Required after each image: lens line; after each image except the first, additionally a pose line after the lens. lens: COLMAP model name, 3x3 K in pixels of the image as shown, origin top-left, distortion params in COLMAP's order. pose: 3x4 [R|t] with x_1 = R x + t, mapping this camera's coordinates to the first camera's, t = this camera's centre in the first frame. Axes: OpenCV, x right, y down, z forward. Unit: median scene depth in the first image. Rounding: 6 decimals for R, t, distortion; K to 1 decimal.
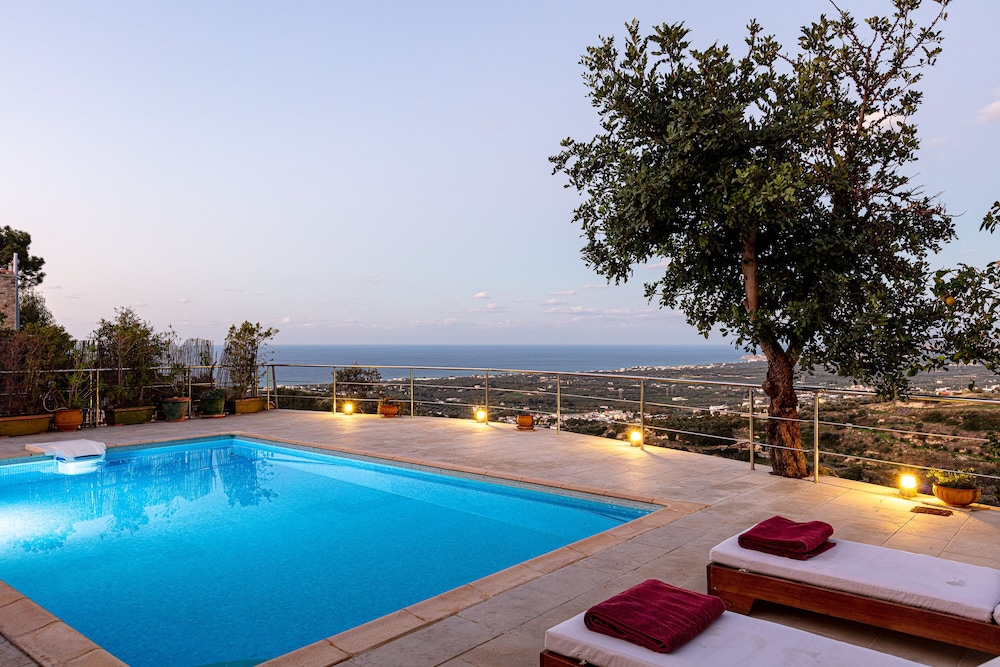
lens RADIAL K [[718.7, 0, 500.0], [0, 718.7, 333.5], [0, 0, 1]] dist [0.001835, -0.000762]
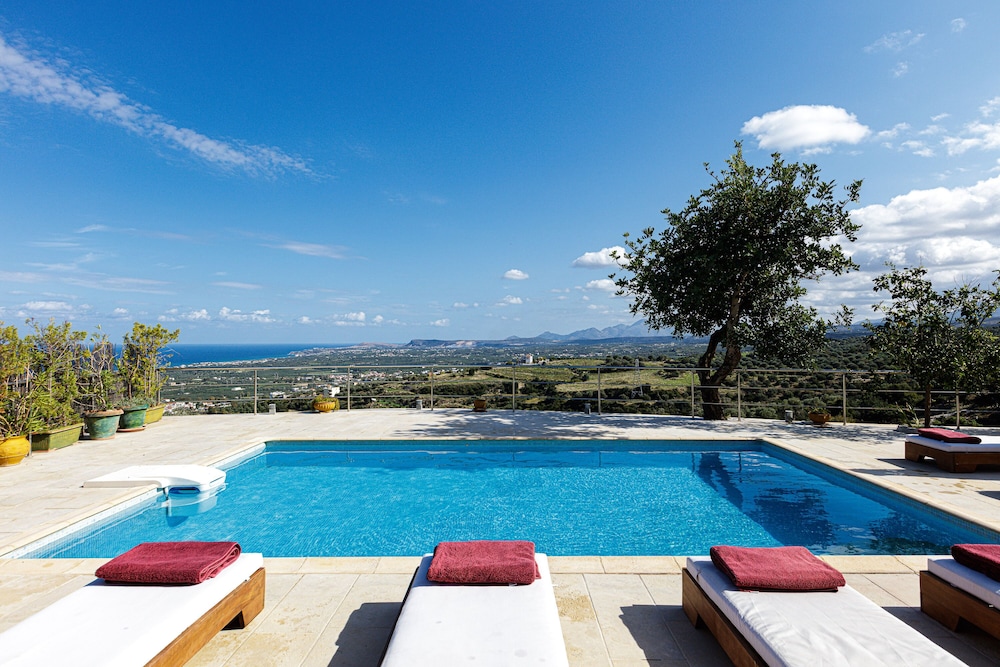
lens RADIAL K [[551.5, 0, 500.0], [0, 551.5, 333.5], [0, 0, 1]] dist [0.006877, -0.001297]
pose [[0.763751, 0.004587, 0.645494, -0.521282], [-0.002932, 0.999989, -0.003637, -0.001667], [-0.645504, 0.000885, 0.763757, 0.195684]]
